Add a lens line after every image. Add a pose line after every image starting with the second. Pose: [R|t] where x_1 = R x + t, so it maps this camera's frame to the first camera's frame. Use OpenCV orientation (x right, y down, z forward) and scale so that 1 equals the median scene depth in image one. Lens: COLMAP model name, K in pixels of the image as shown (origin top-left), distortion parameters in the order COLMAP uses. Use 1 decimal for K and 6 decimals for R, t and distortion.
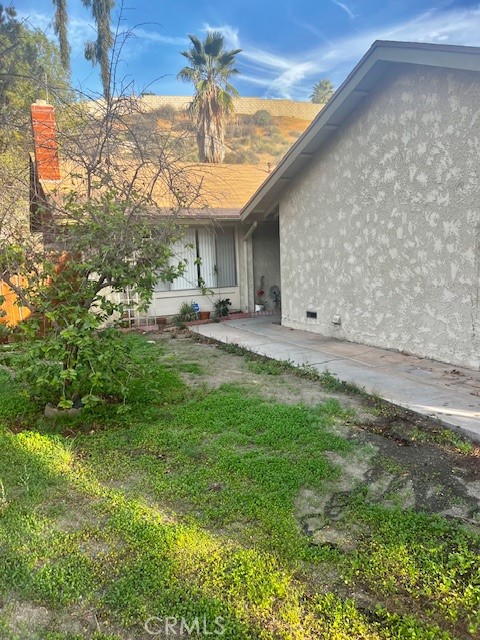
lens RADIAL K [[479.6, 0, 237.0], [0, 479.6, 318.9], [0, 0, 1]] dist [0.068416, -0.103840]
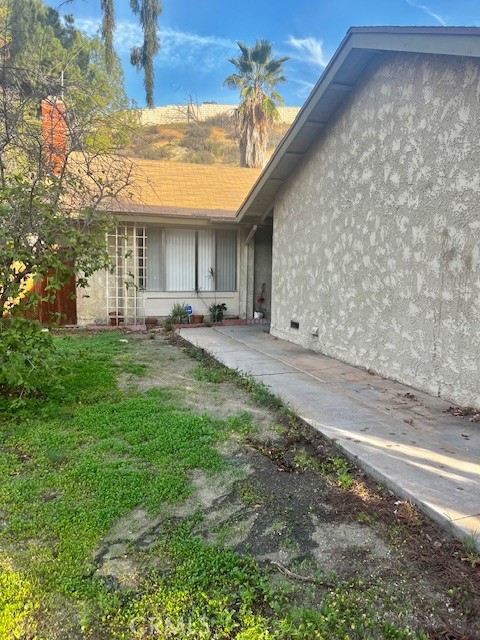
lens RADIAL K [[479.6, 0, 237.0], [0, 479.6, 318.9], [0, 0, 1]] dist [0.068416, -0.103840]
pose [[0.991108, 0.067668, -0.114568, 0.185110], [-0.070106, 0.997388, -0.017383, 0.005680], [0.113092, 0.025260, 0.993263, 0.068378]]
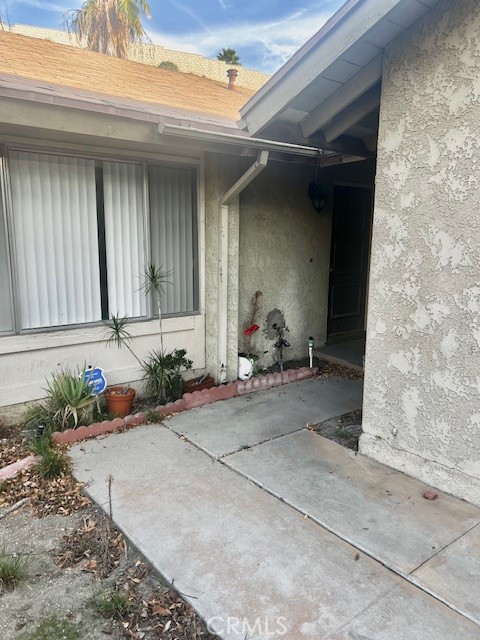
lens RADIAL K [[485.8, 0, 239.8], [0, 485.8, 314.9], [0, 0, 1]] dist [0.052617, -0.066096]
pose [[0.973668, 0.010523, 0.227729, -0.097190], [-0.016150, 0.999608, 0.022858, -0.124416], [-0.227399, -0.025934, 0.973456, 0.935371]]
